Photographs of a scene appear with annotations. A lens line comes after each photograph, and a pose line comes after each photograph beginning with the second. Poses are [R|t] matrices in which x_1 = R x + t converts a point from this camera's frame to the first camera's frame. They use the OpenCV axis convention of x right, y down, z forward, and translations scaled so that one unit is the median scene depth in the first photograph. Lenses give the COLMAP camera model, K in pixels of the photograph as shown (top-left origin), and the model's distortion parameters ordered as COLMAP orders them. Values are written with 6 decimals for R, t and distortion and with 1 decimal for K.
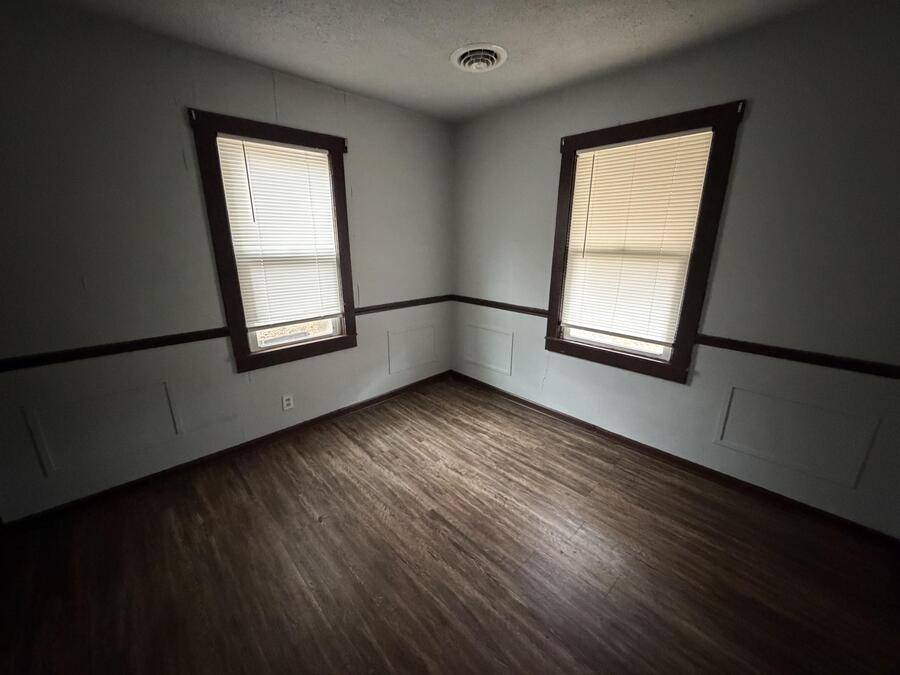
lens RADIAL K [[350.6, 0, 455.3], [0, 350.6, 337.3], [0, 0, 1]] dist [-0.010503, -0.000380]
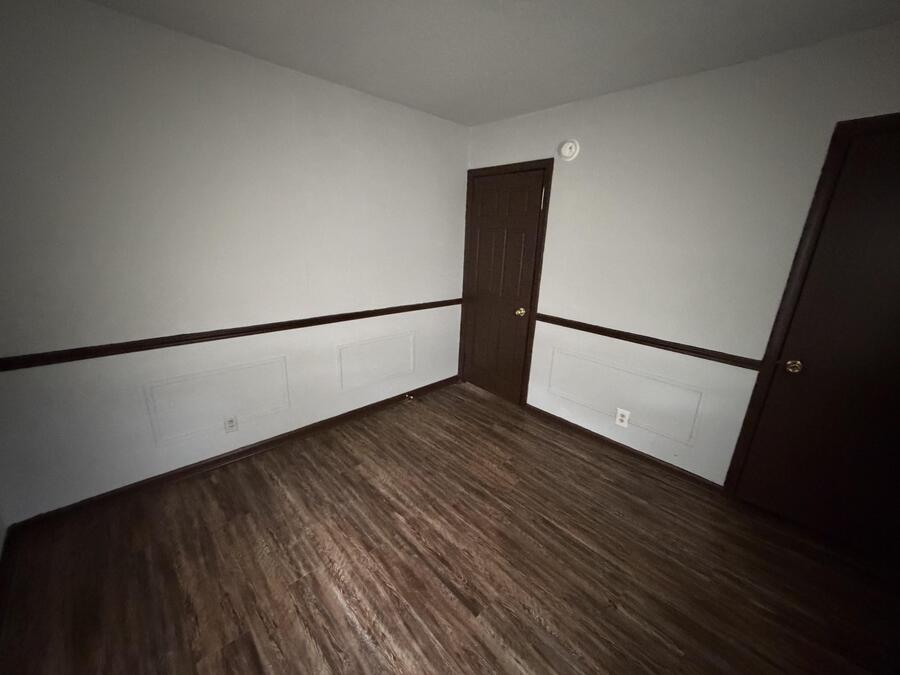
lens RADIAL K [[350.6, 0, 450.7], [0, 350.6, 337.1], [0, 0, 1]] dist [-0.010503, -0.000380]
pose [[-0.999081, -0.042859, -0.000439, 0.015318], [-0.036760, 0.851541, 0.522997, -0.438845], [-0.022041, 0.522533, -0.852334, 1.471108]]
